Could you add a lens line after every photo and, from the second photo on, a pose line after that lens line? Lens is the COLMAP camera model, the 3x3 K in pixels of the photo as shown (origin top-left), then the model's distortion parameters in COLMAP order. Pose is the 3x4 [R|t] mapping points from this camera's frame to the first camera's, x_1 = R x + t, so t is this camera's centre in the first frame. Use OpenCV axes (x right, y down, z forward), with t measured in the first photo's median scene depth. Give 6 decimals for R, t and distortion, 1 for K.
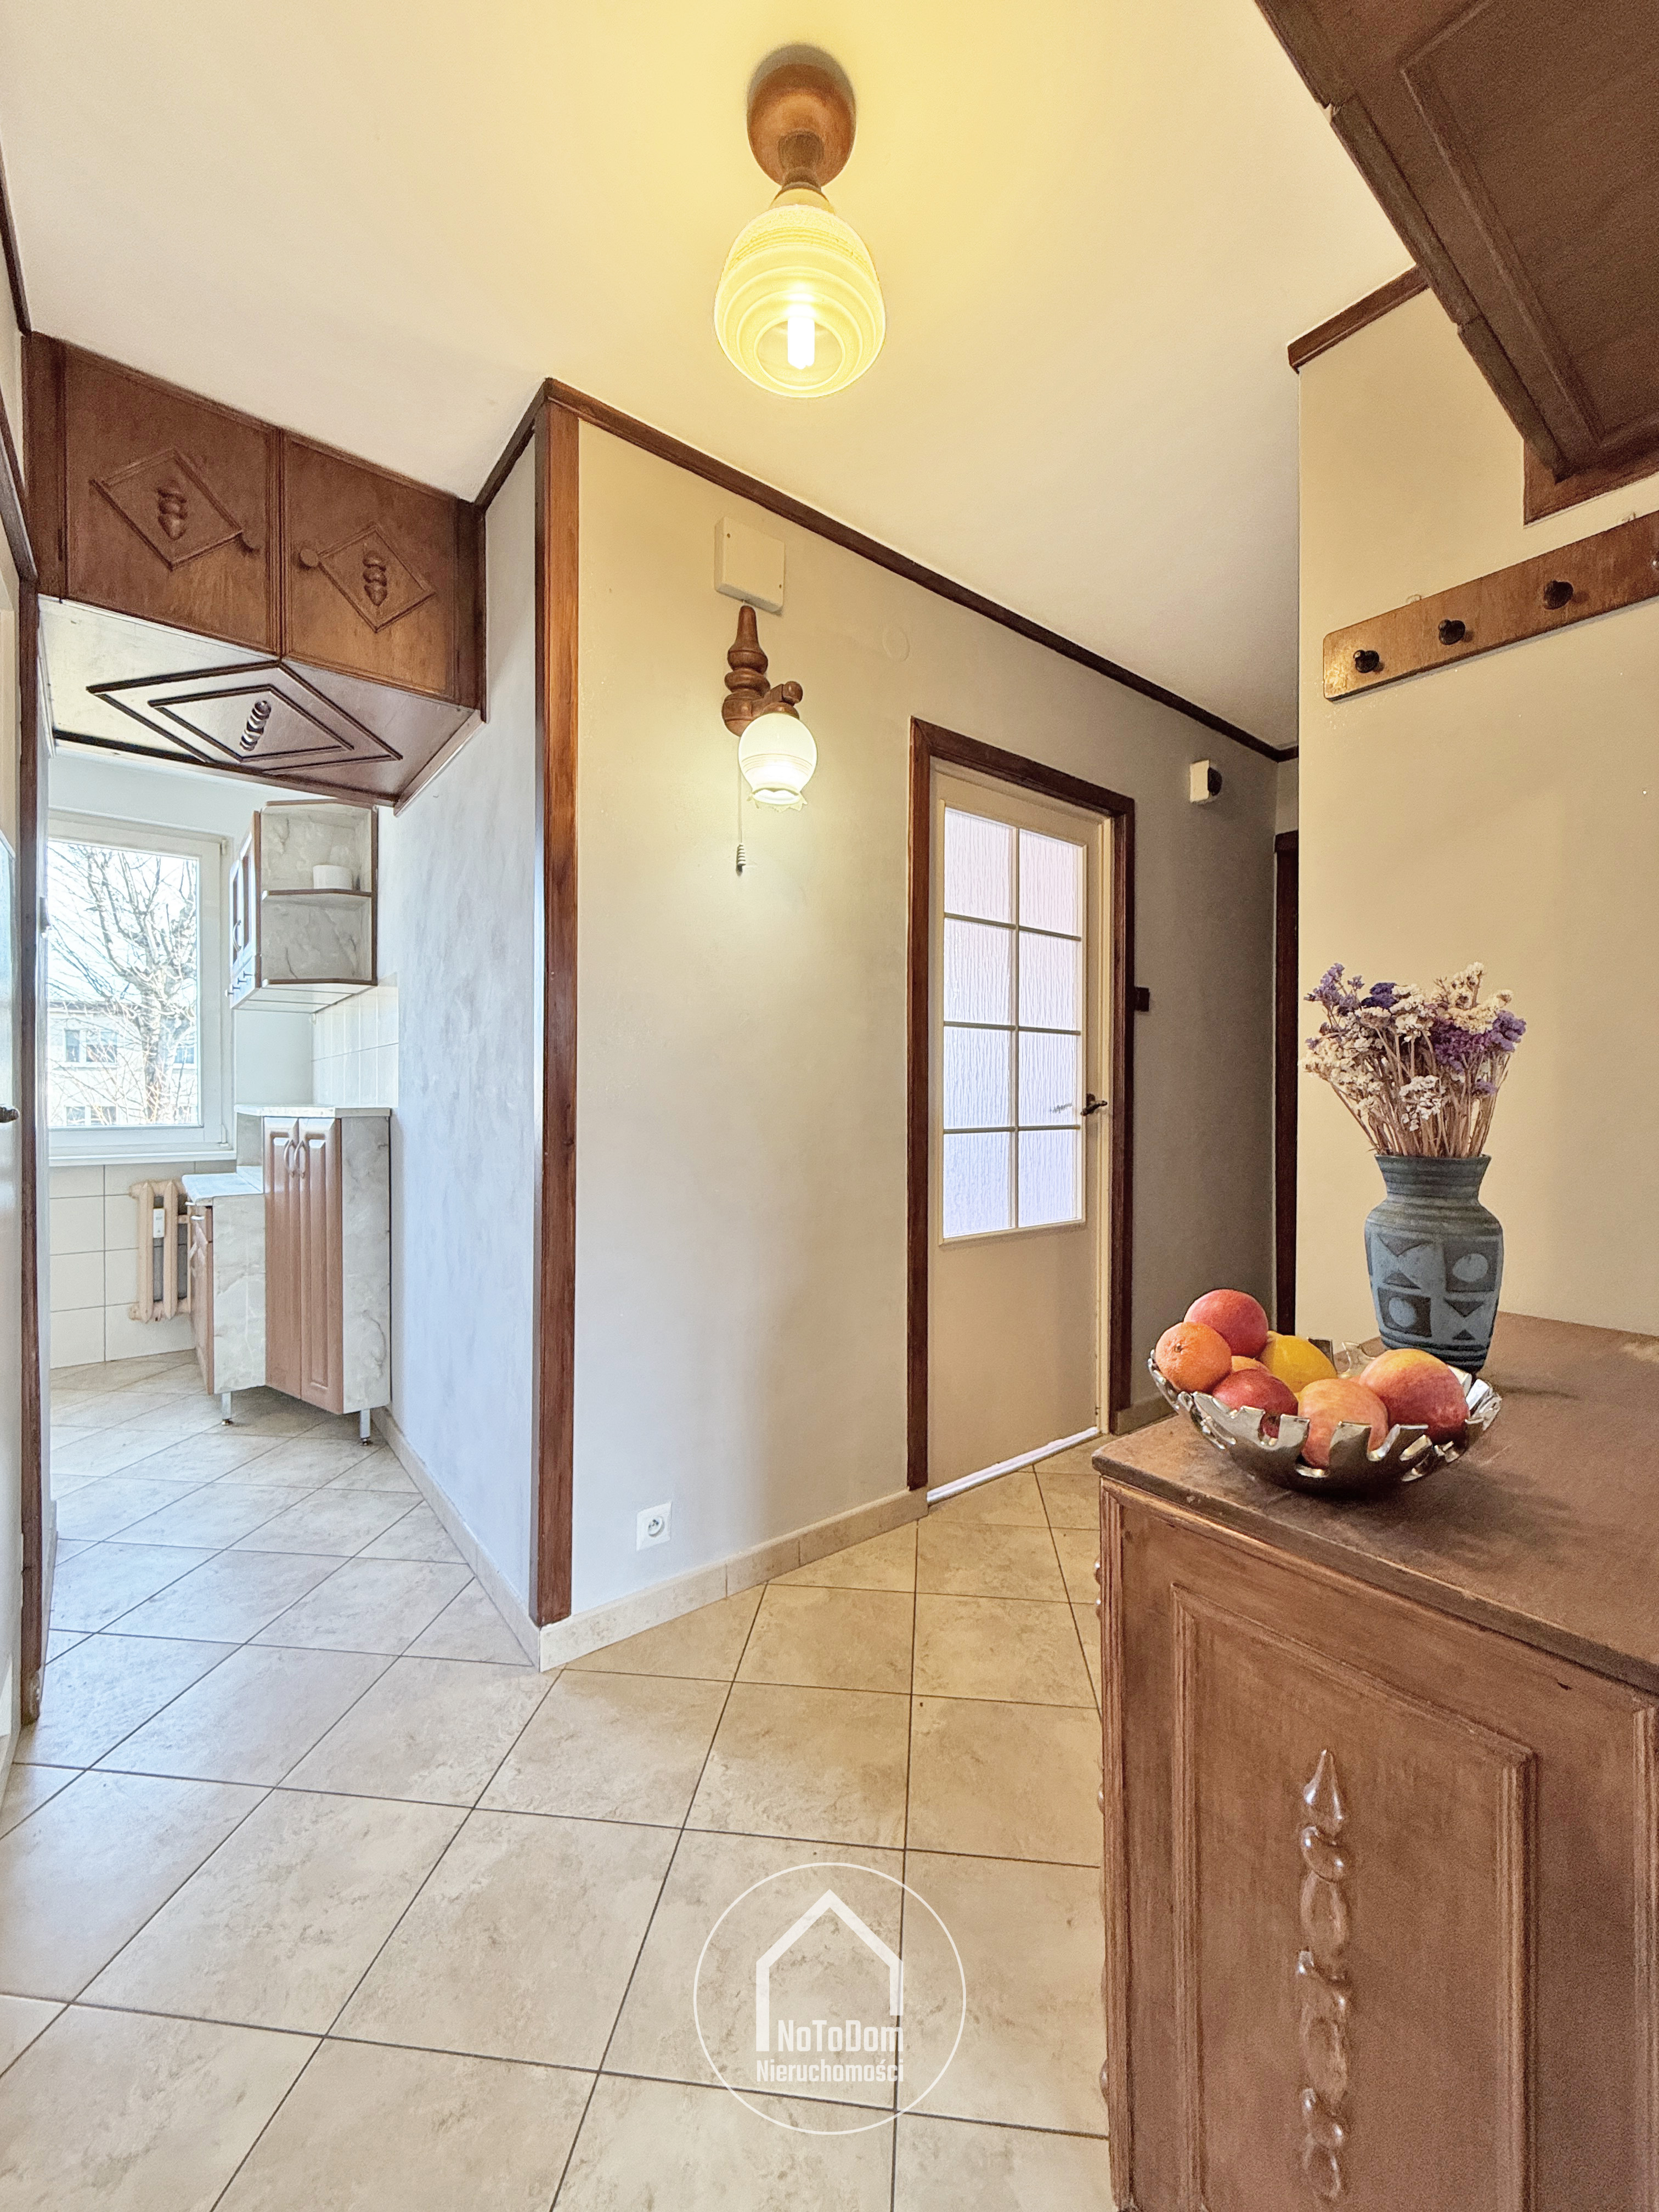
lens RADIAL K [[879.4, 0, 835.0], [0, 879.4, 1098.7], [0, 0, 1]] dist [-0.000662, 0.000028]
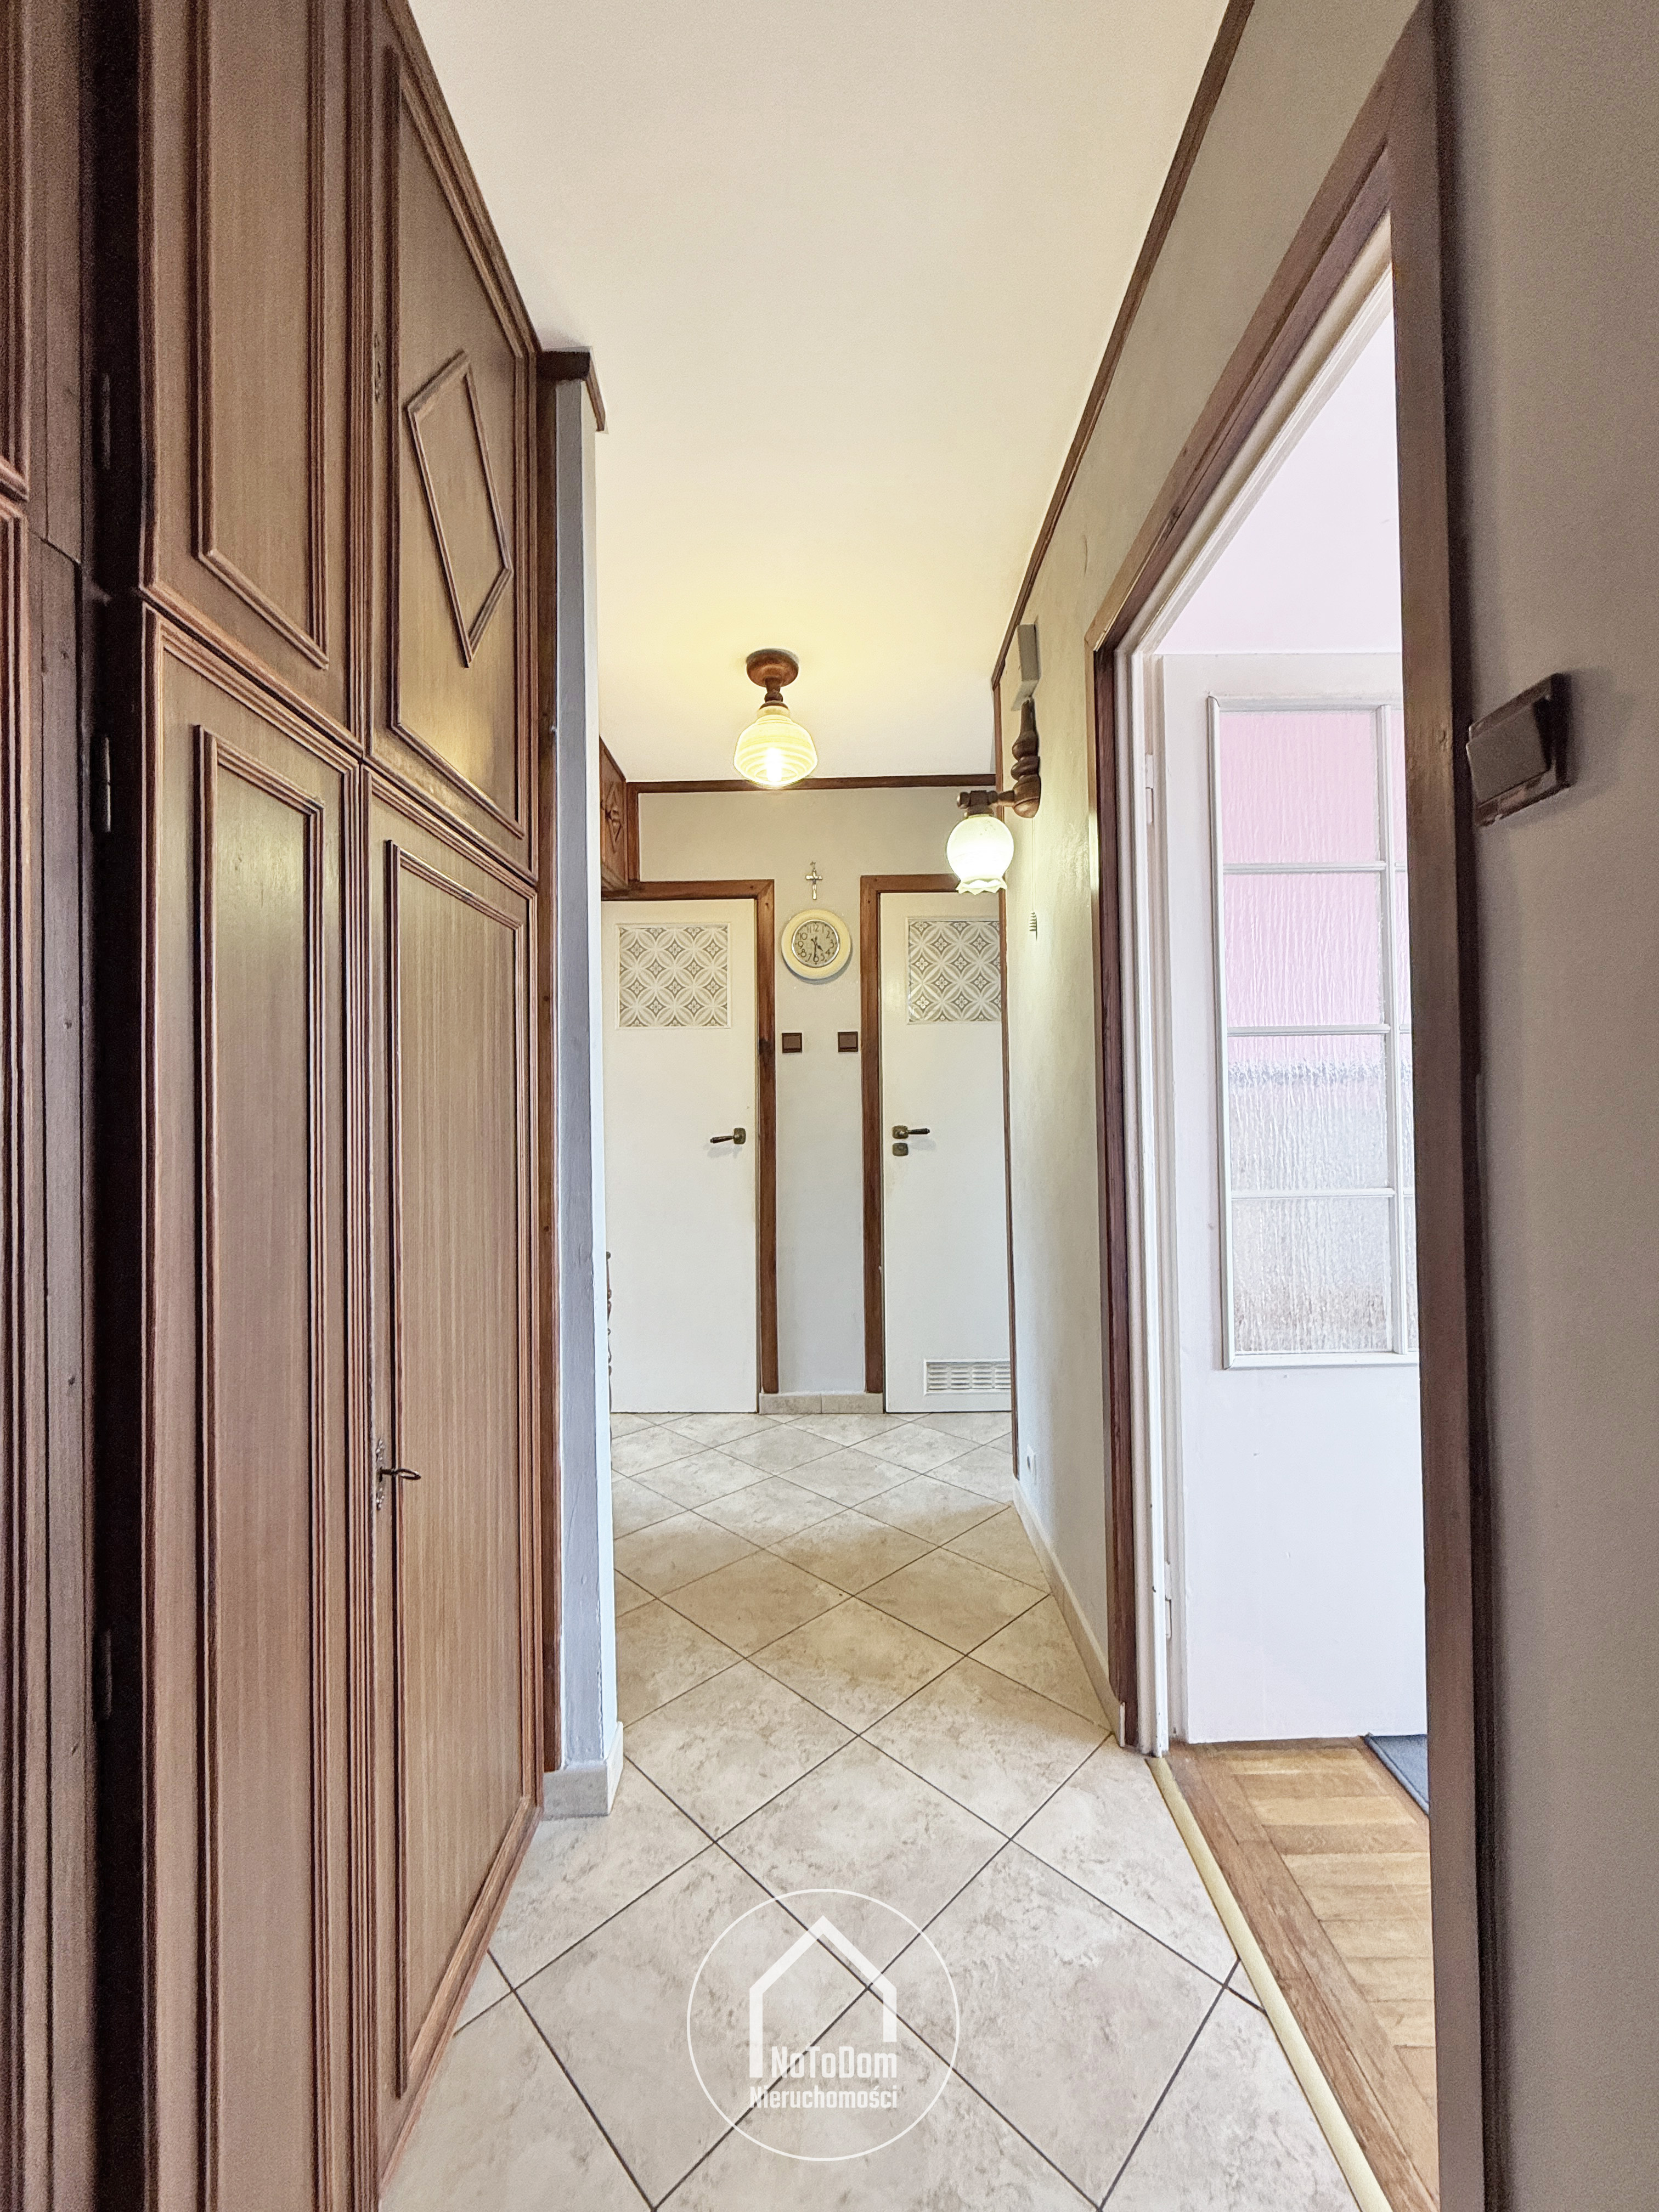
lens RADIAL K [[879.4, 0, 833.3], [0, 879.4, 1095.2], [0, 0, 1]] dist [-0.000662, 0.000028]
pose [[-0.622750, -0.007106, -0.782389, 0.643949], [0.008405, 0.999840, -0.015771, -0.025417], [0.782376, -0.016397, -0.622591, 1.026293]]
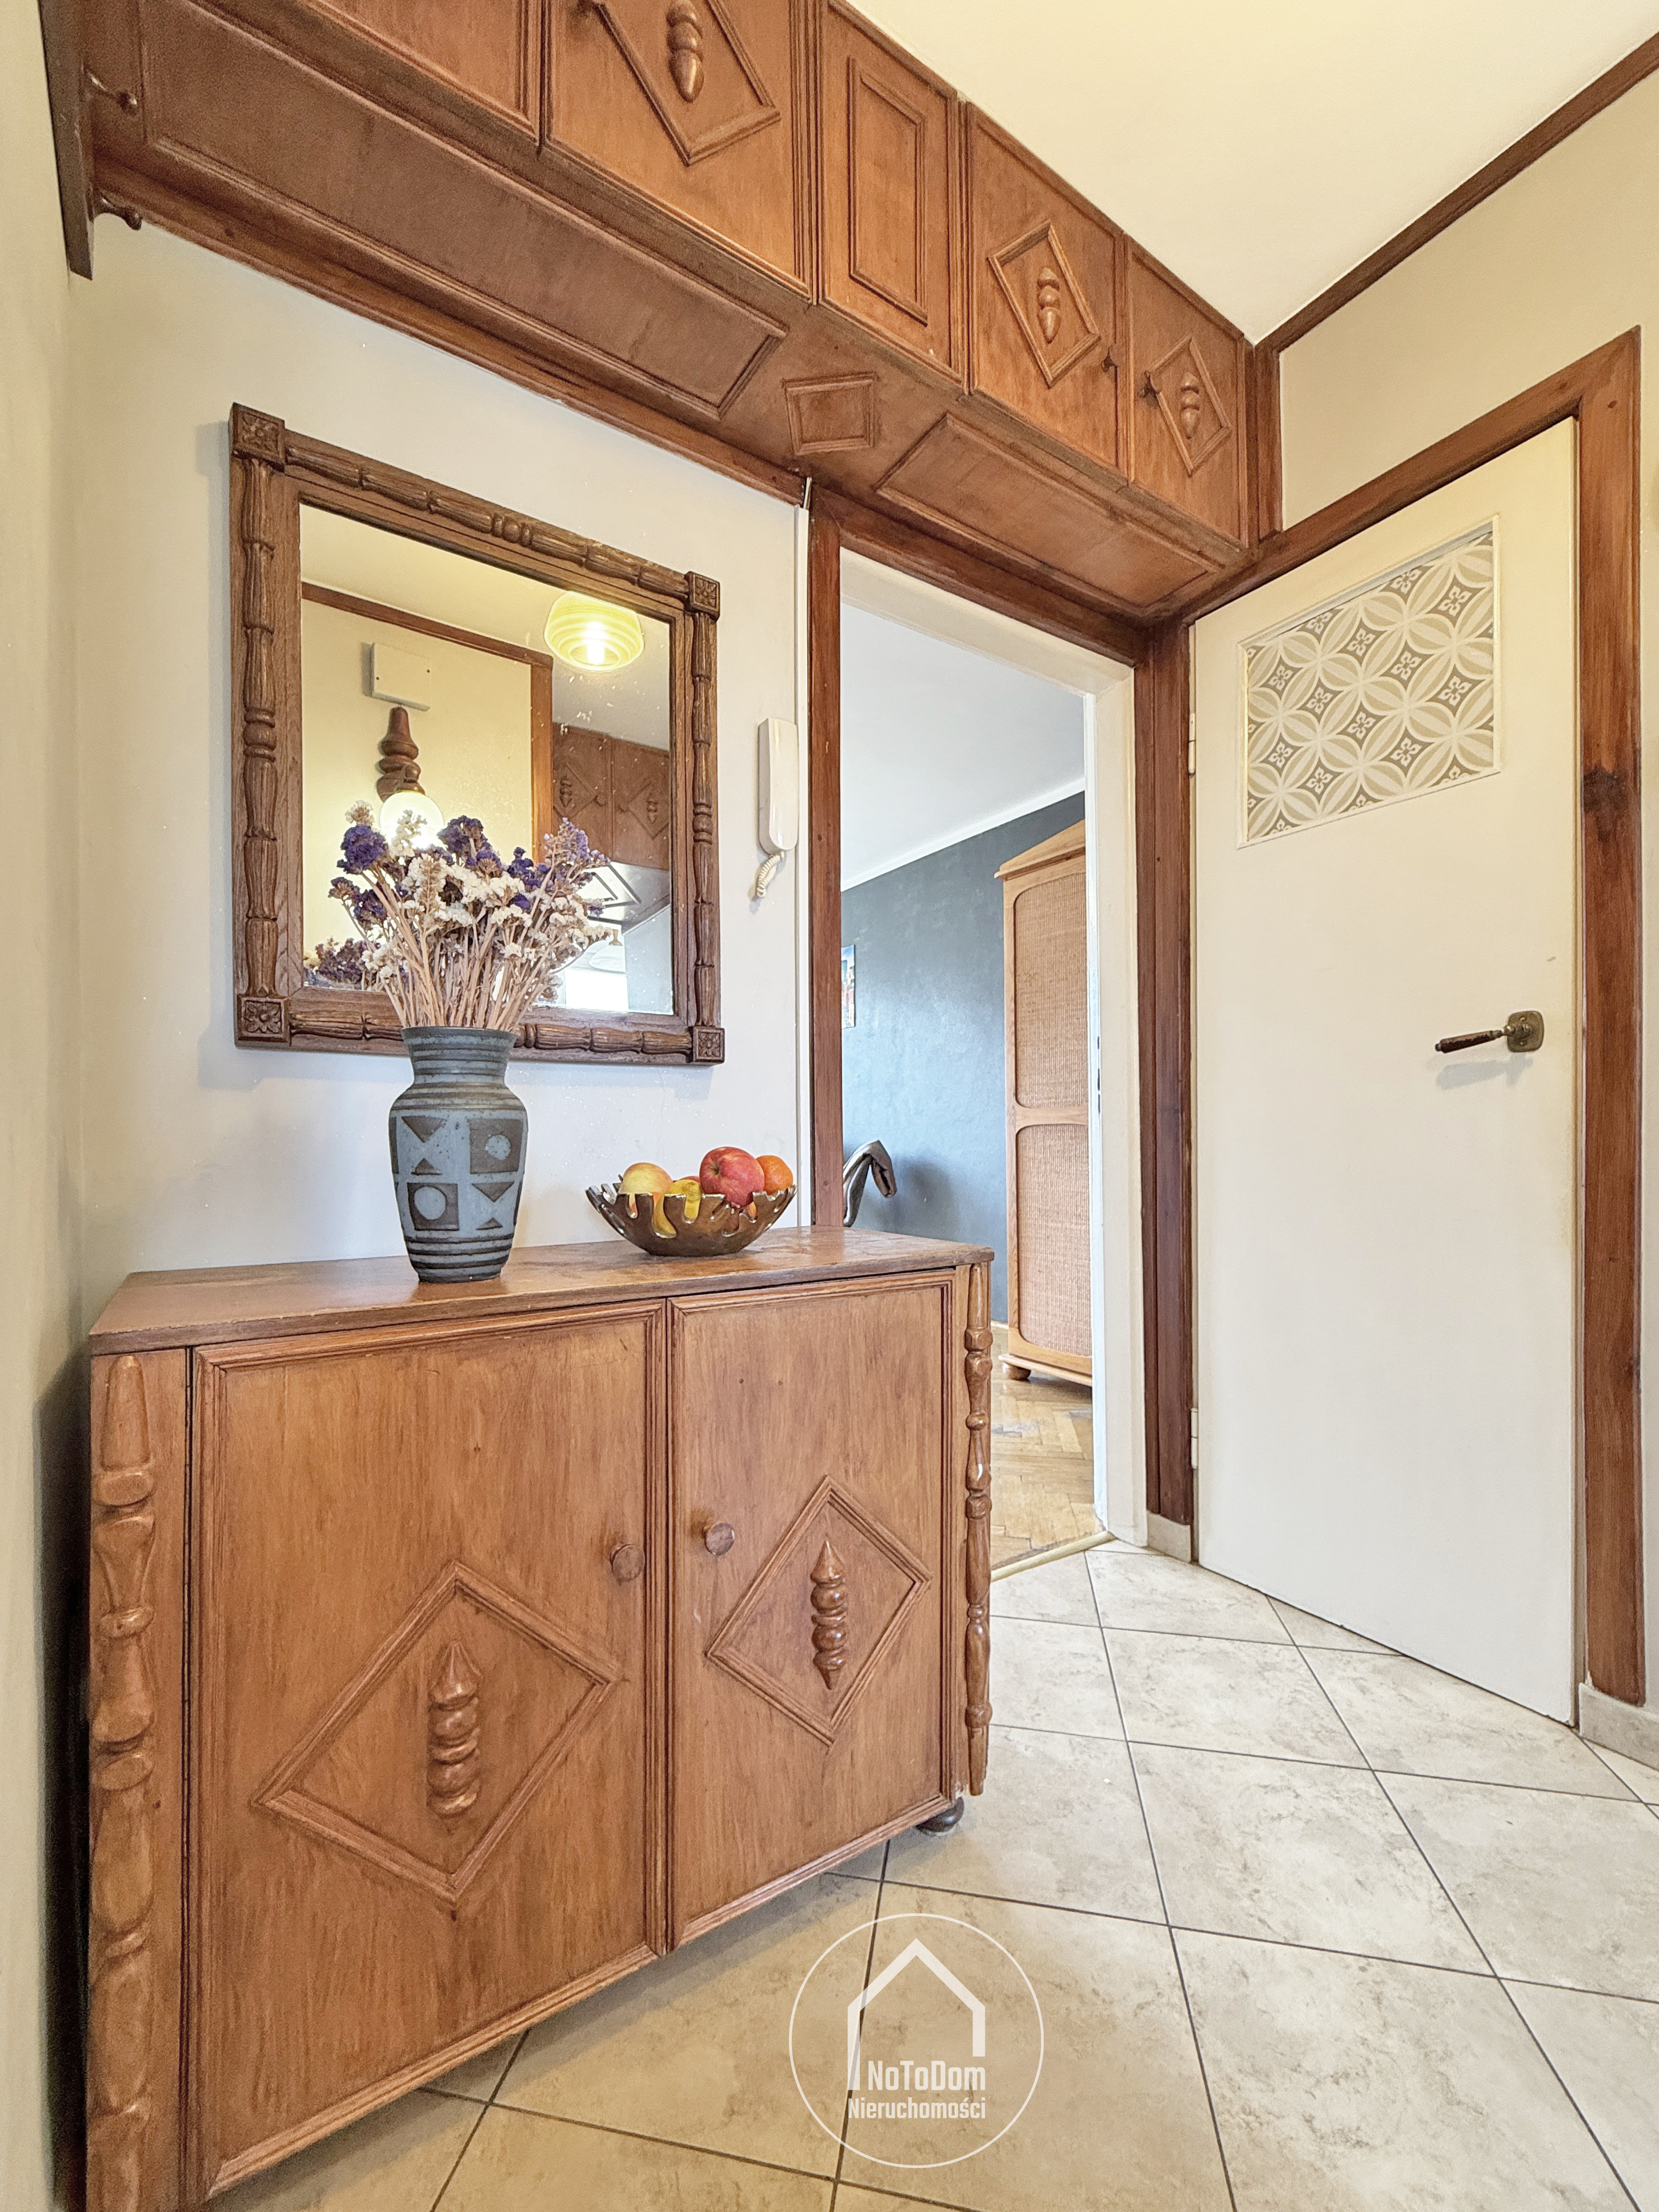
lens RADIAL K [[918.7, 0, 798.6], [0, 918.7, 1144.9], [0, 0, 1]] dist [-0.000531, -0.000056]
pose [[-0.995808, 0.006733, 0.091222, 0.136140], [0.007361, 0.999951, 0.006556, 0.066834], [-0.091174, 0.007200, -0.995809, 0.719704]]
